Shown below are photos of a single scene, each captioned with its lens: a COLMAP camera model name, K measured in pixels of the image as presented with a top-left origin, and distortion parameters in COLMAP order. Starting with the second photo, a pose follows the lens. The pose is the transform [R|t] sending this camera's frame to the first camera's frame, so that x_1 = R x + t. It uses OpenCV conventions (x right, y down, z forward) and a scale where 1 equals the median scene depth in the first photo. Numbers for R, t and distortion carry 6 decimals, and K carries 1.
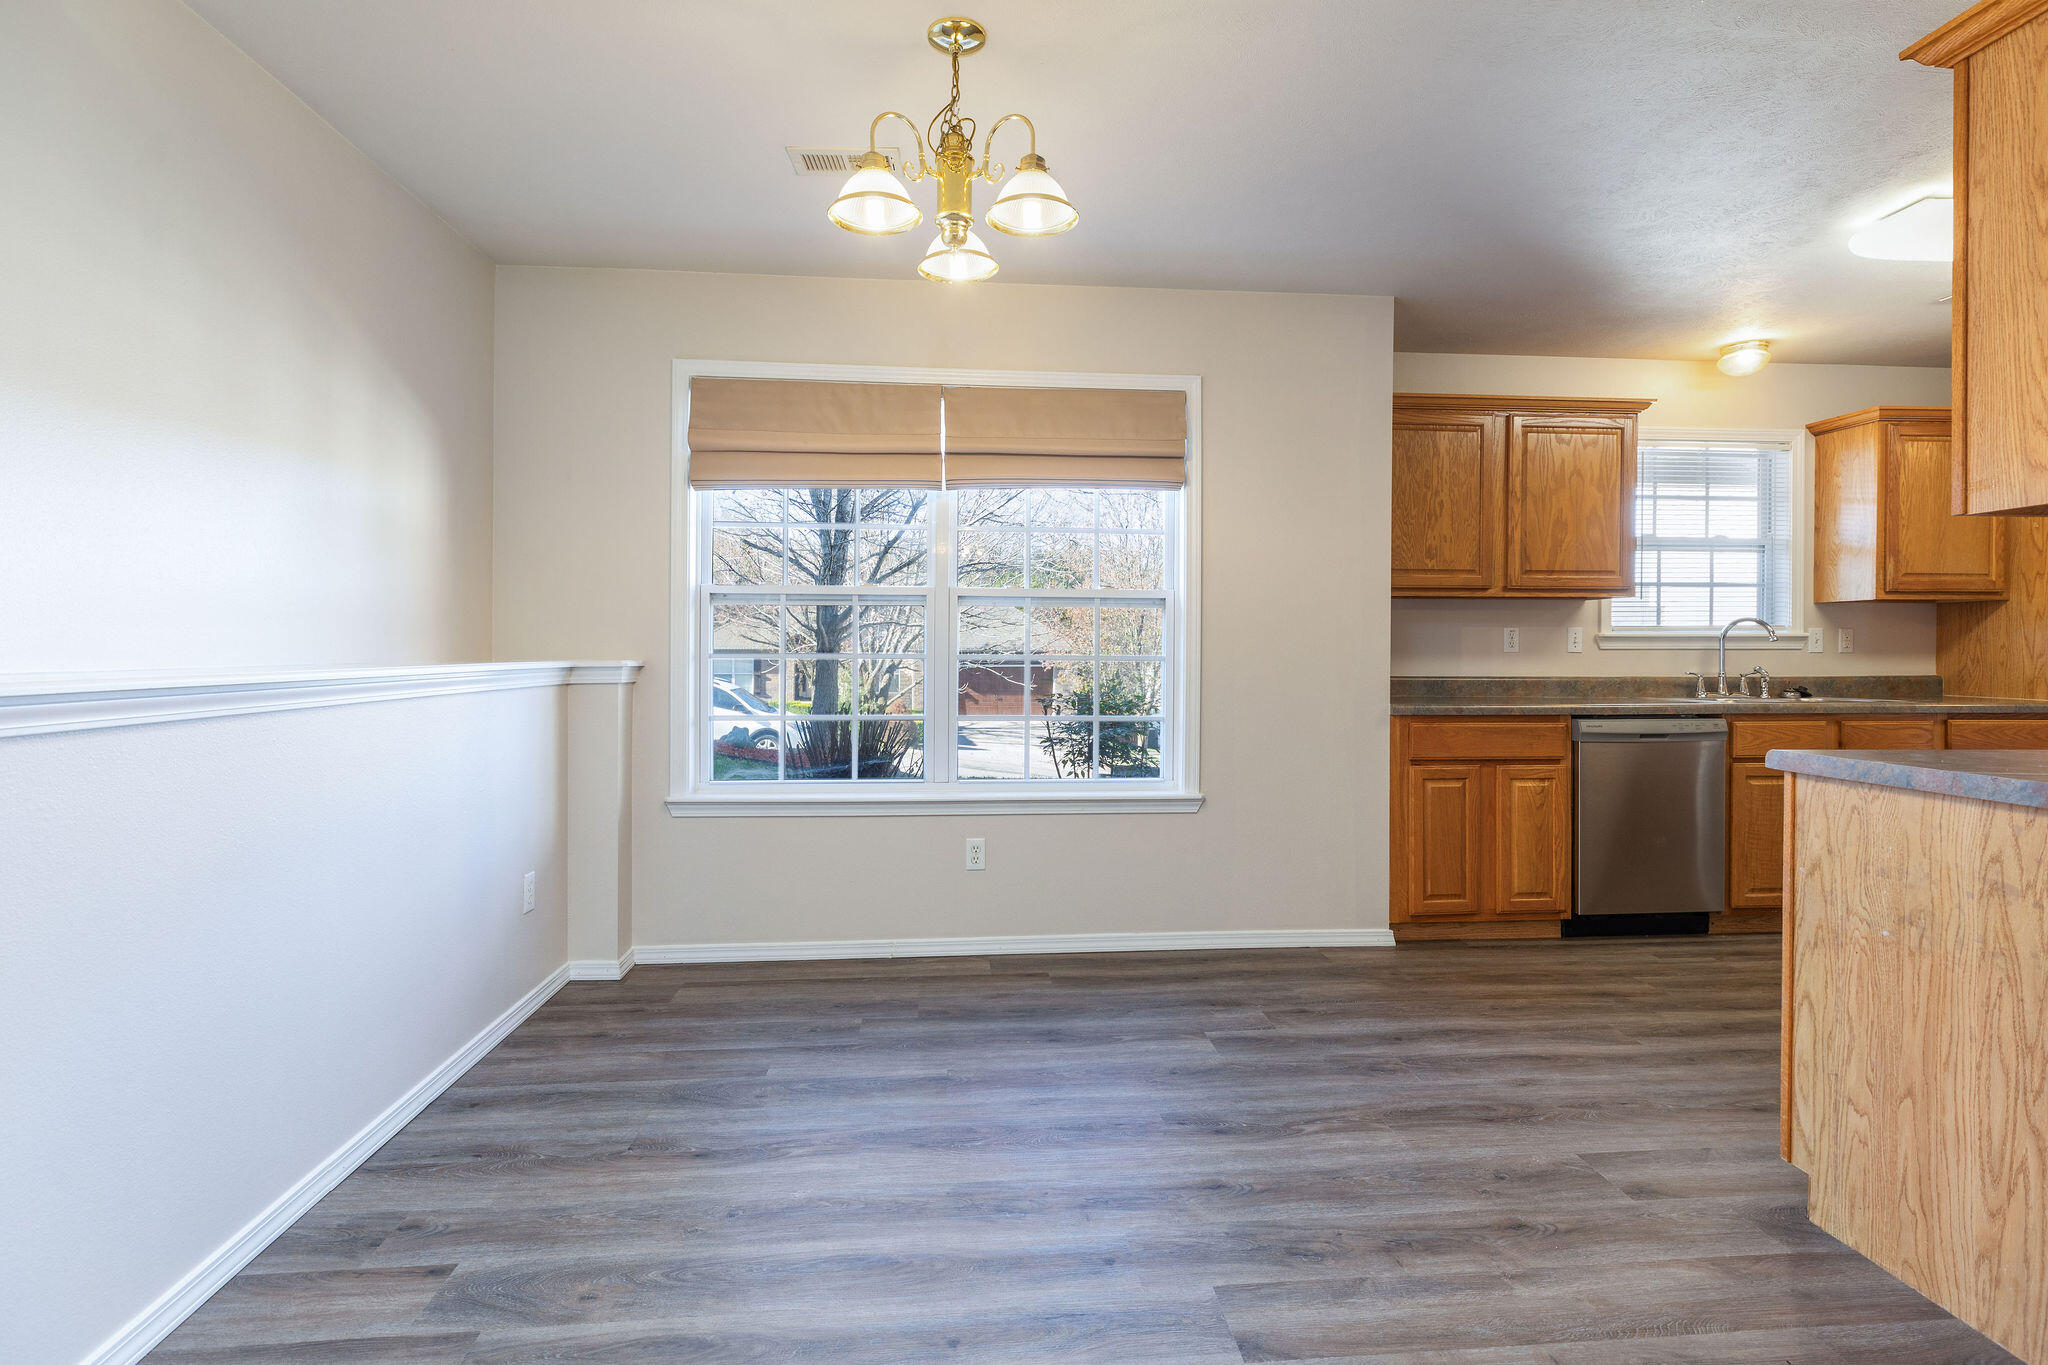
lens RADIAL K [[953.4, 0, 1038.1], [0, 953.4, 651.4], [0, 0, 1]] dist [0.002377, 0.000938]
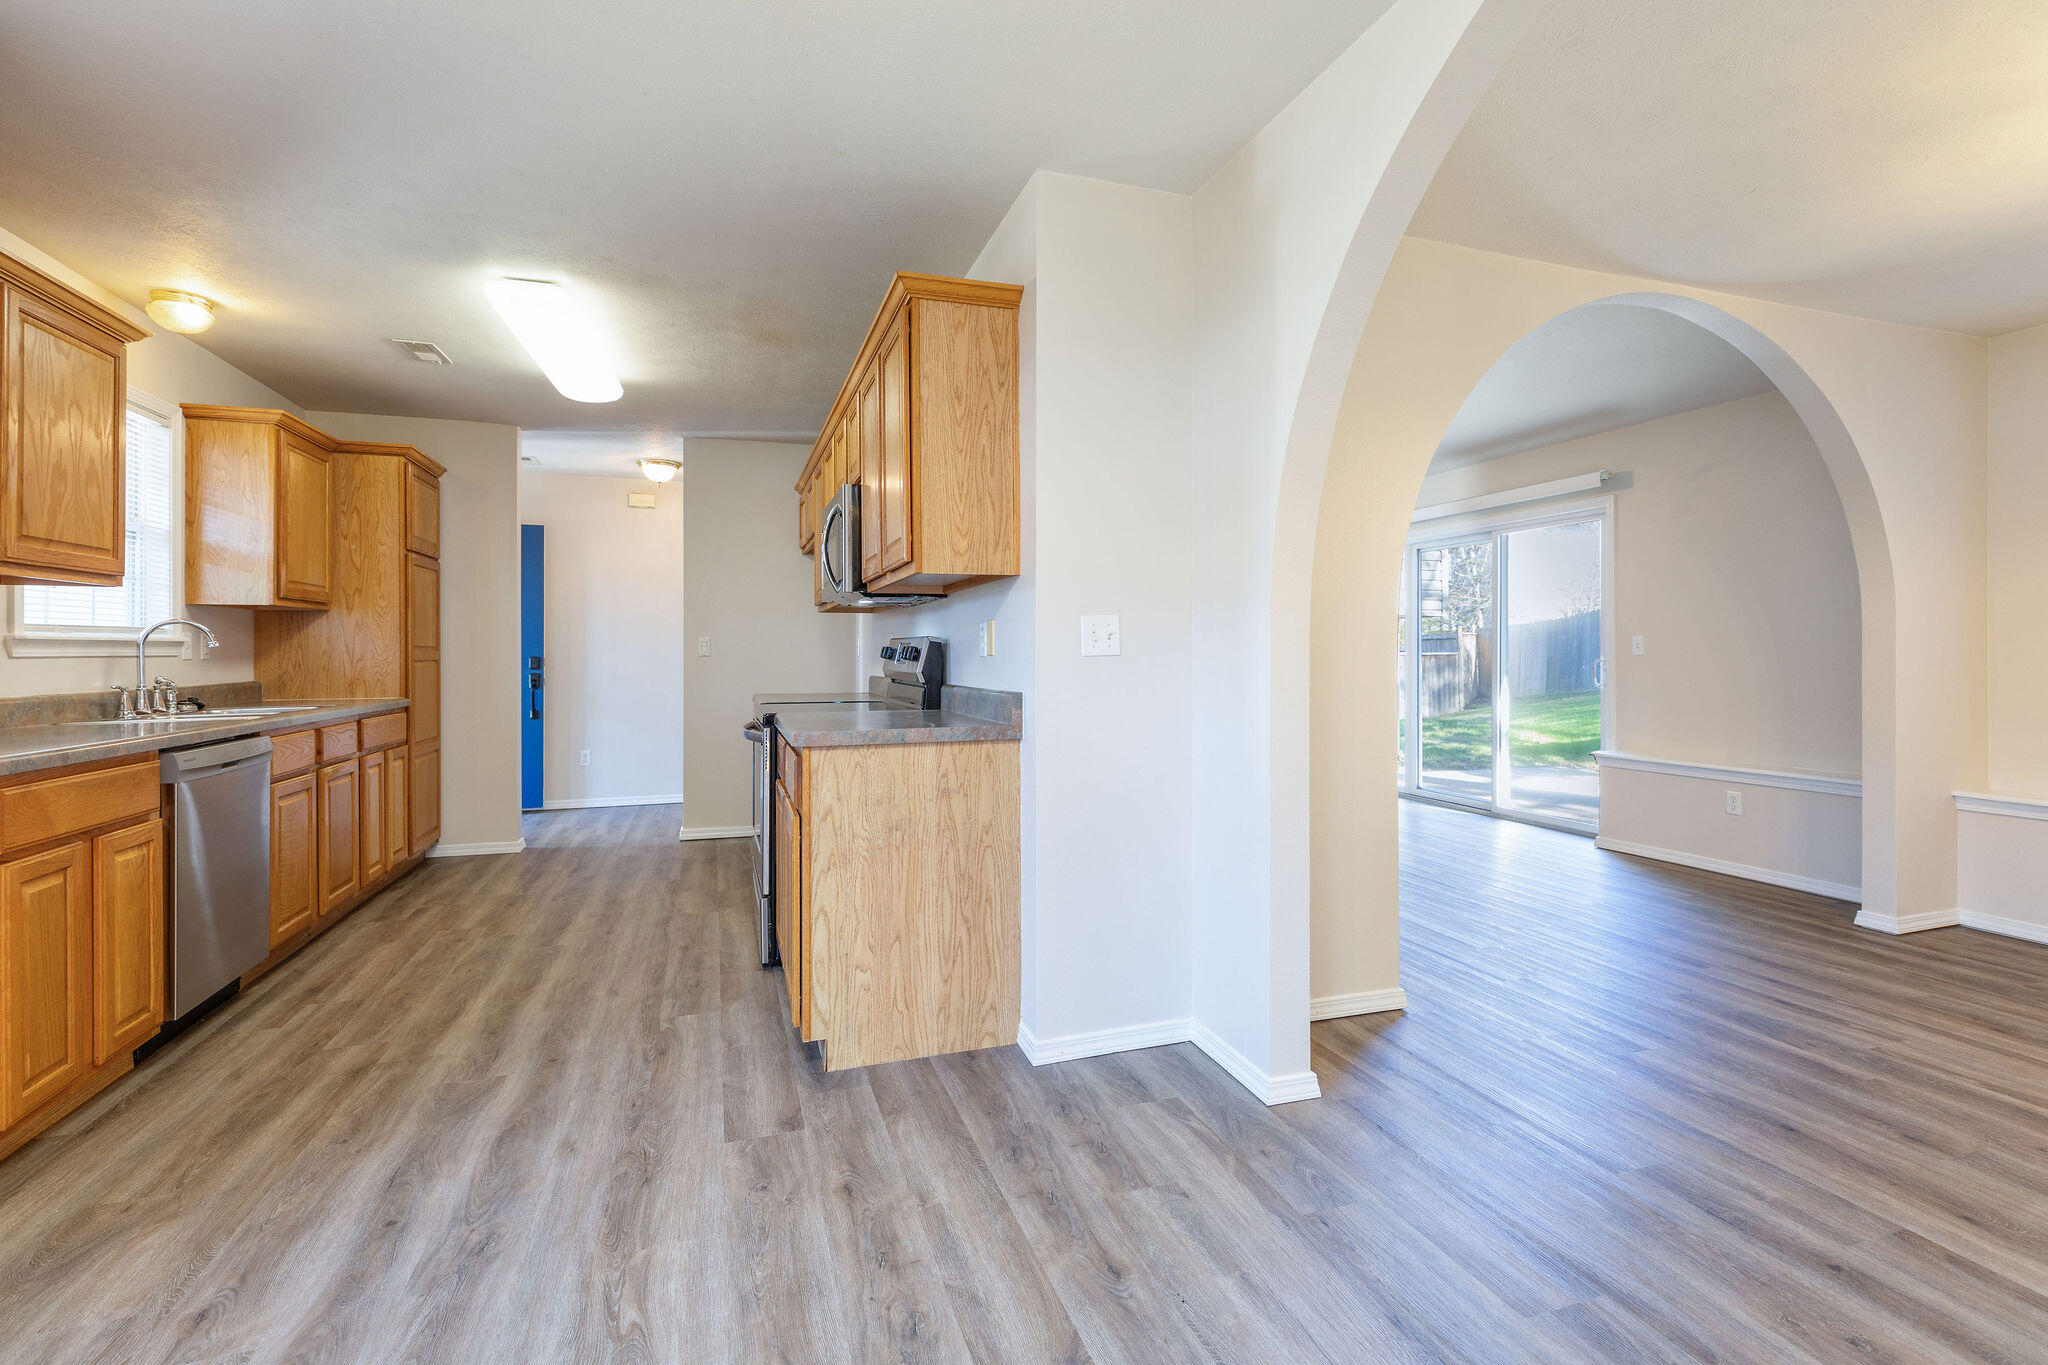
lens RADIAL K [[953.4, 0, 1038.1], [0, 953.4, 651.4], [0, 0, 1]] dist [0.002377, 0.000938]
pose [[-0.242797, 0.000113, 0.970077, -0.452391], [0.006276, 0.999979, 0.001454, -0.005117], [-0.970057, 0.006441, -0.242793, 0.795183]]
